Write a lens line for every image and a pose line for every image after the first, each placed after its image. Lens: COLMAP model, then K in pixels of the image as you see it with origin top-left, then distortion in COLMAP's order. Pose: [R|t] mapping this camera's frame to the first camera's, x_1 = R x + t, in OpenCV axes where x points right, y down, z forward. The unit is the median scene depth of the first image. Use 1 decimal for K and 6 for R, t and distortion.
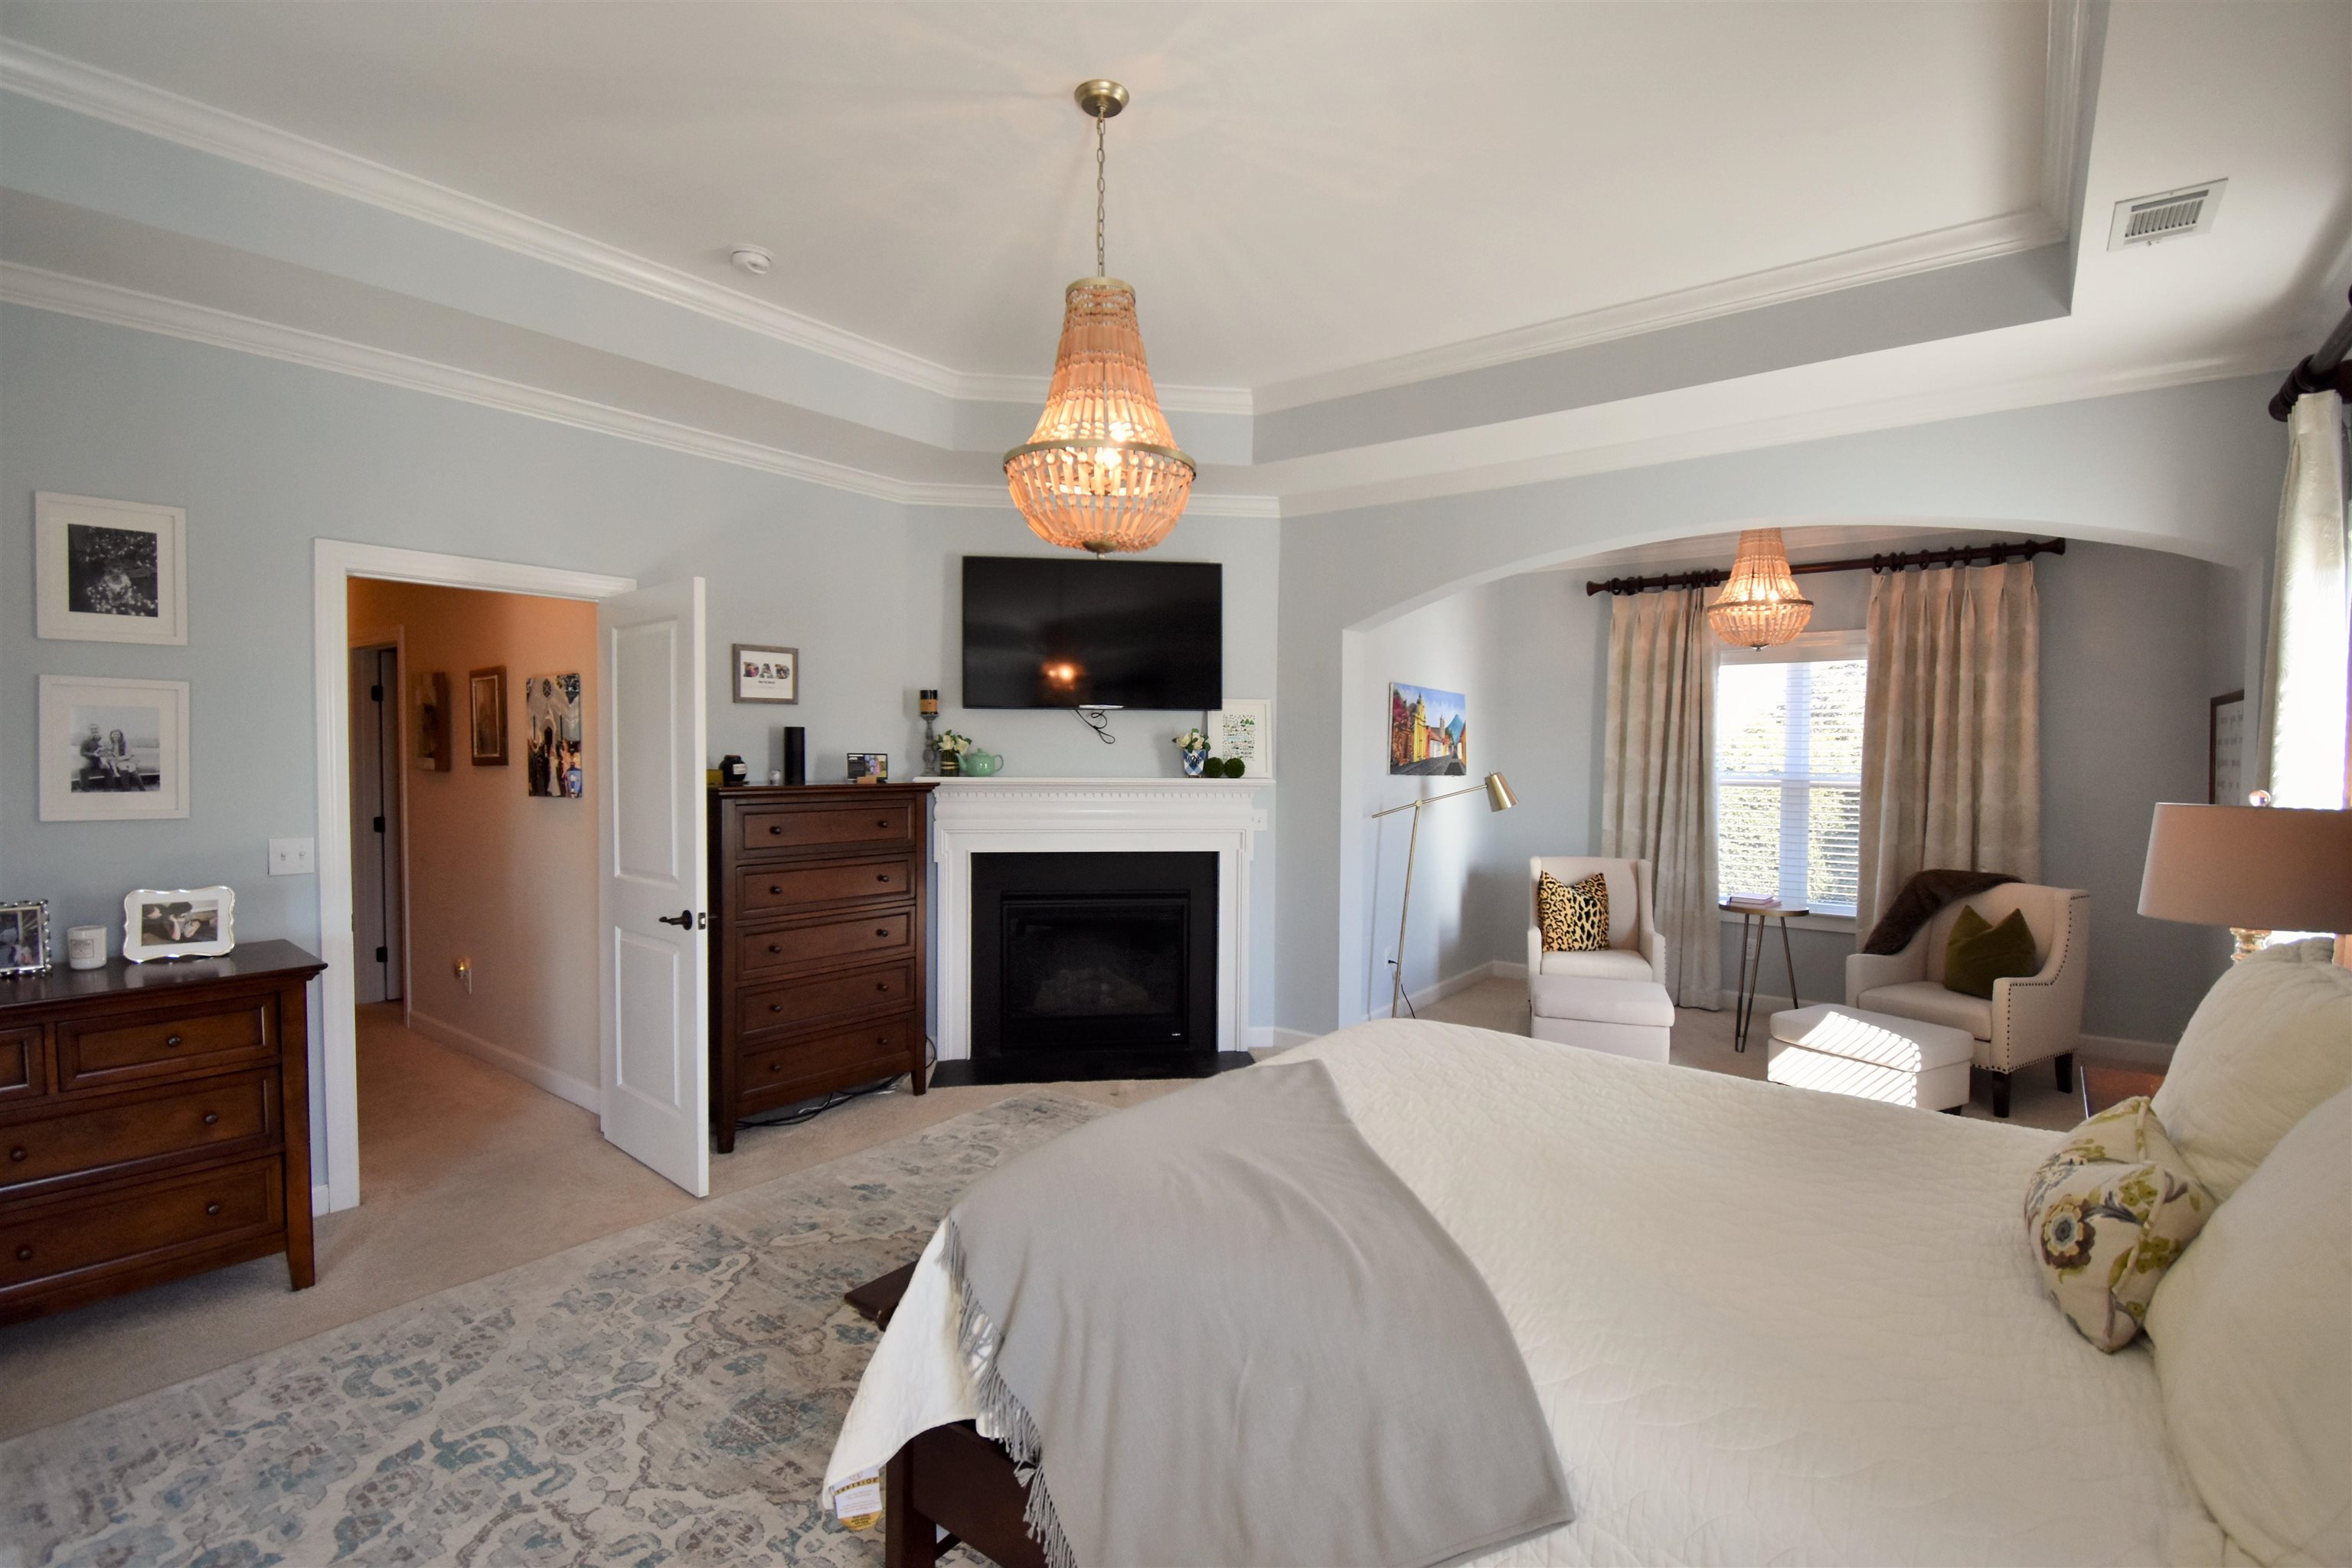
lens RADIAL K [[1059.8, 0, 1176.0], [0, 1059.8, 784.0], [0, 0, 1]] dist [0.004396, -0.000192]
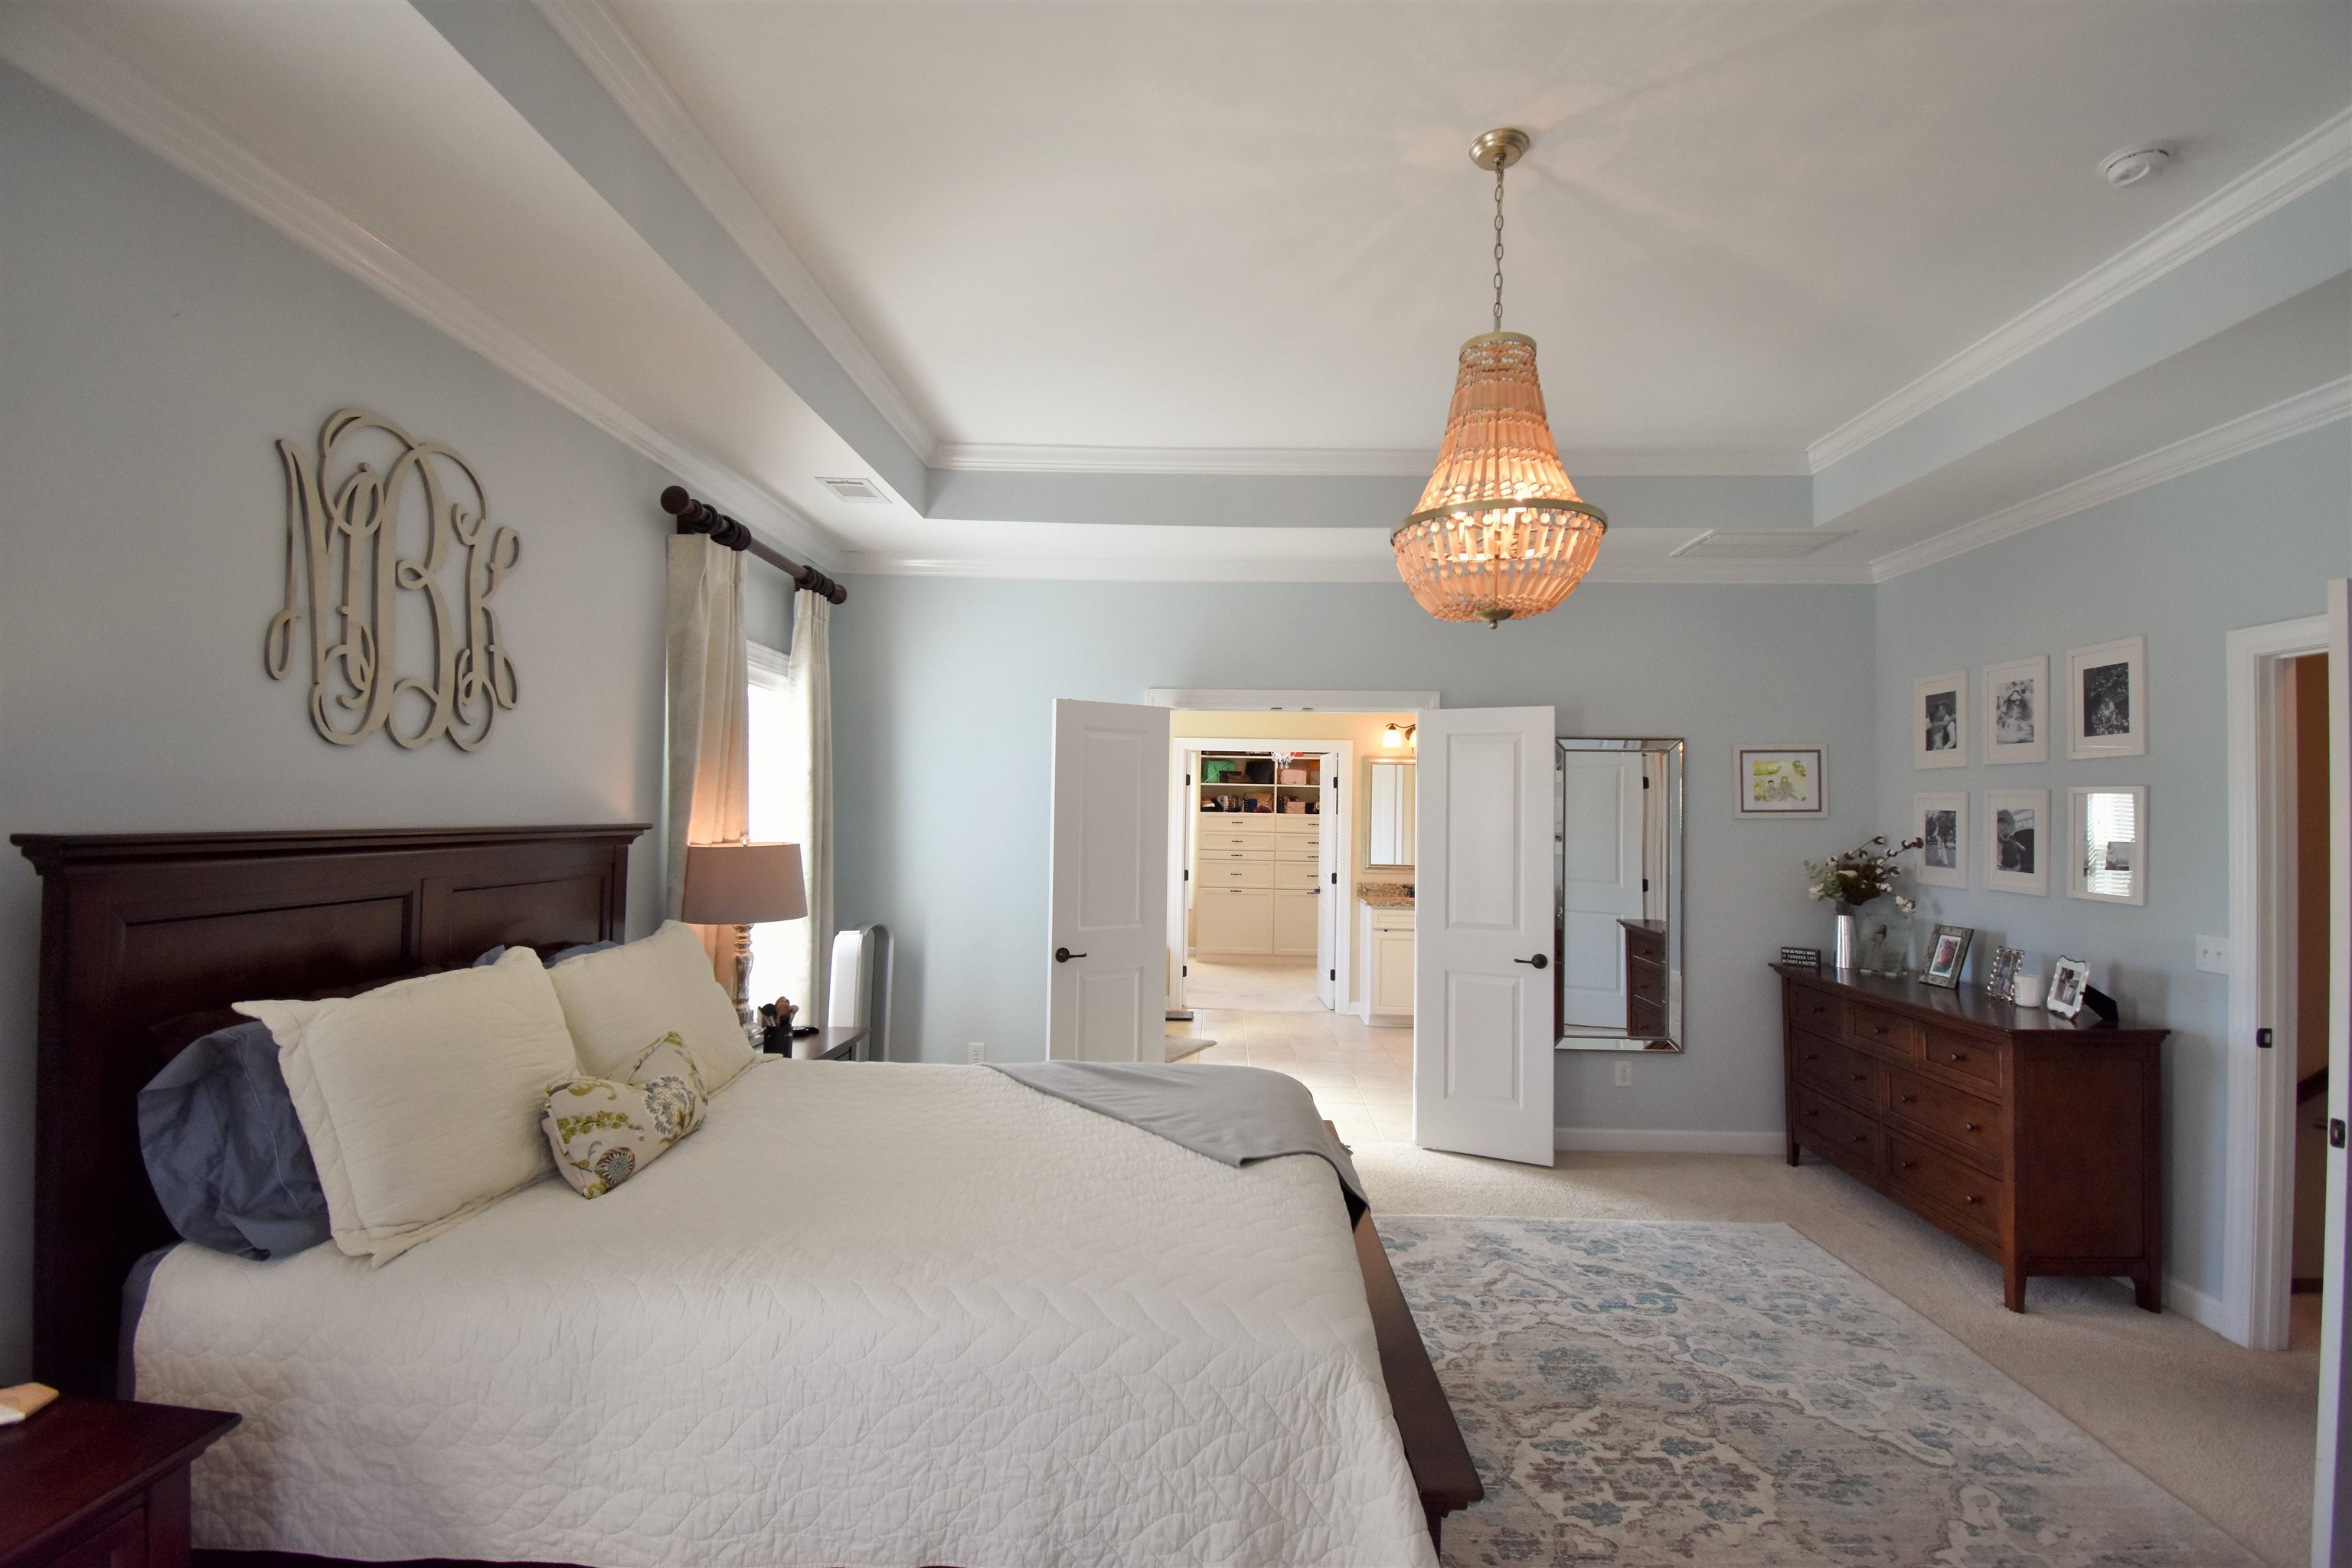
lens RADIAL K [[1103.2, 0, 1176.0], [0, 1103.2, 784.0], [0, 0, 1]] dist [0.000110, -0.000305]
pose [[-0.808956, -0.036486, -0.586736, 0.557784], [-0.042364, 0.999095, -0.003720, -0.046502], [0.586341, 0.021847, -0.809770, 1.255824]]
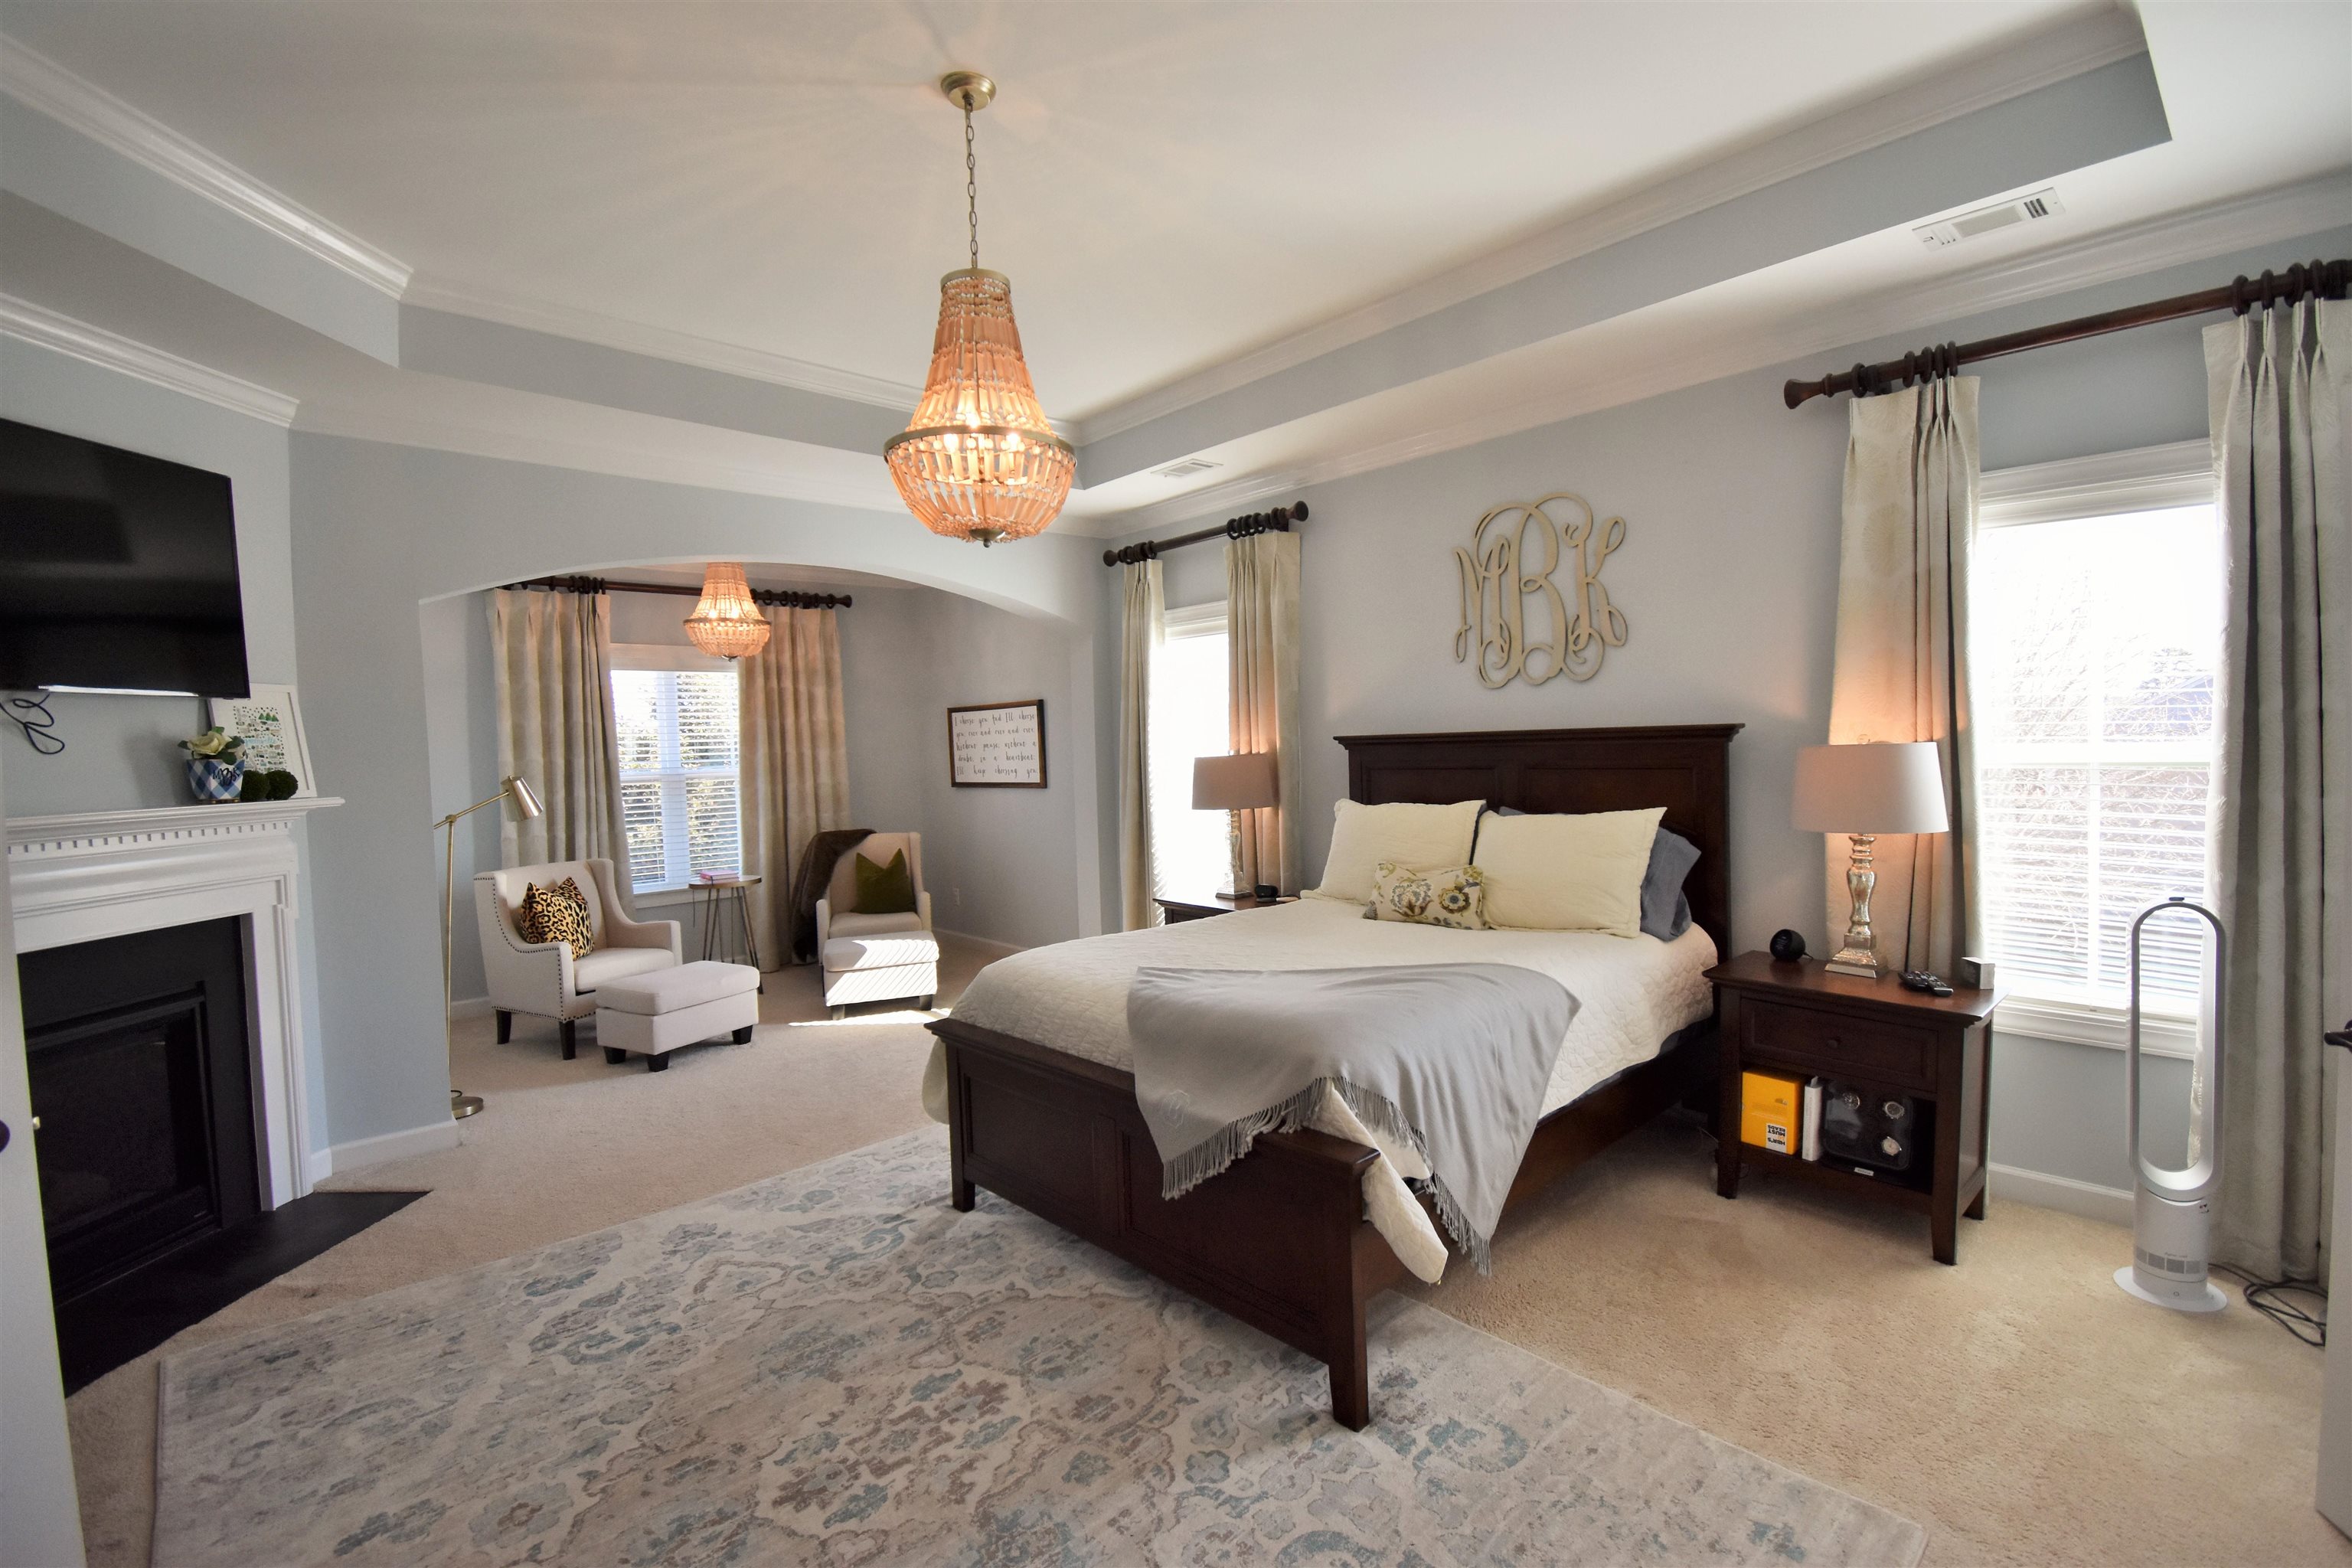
lens RADIAL K [[1059.8, 0, 1176.0], [0, 1059.8, 784.0], [0, 0, 1]] dist [0.004396, -0.000192]
pose [[0.184452, -0.052425, 0.981442, -0.814498], [0.062825, 0.997163, 0.041458, -0.012591], [-0.980831, 0.054012, 0.187223, 0.495538]]
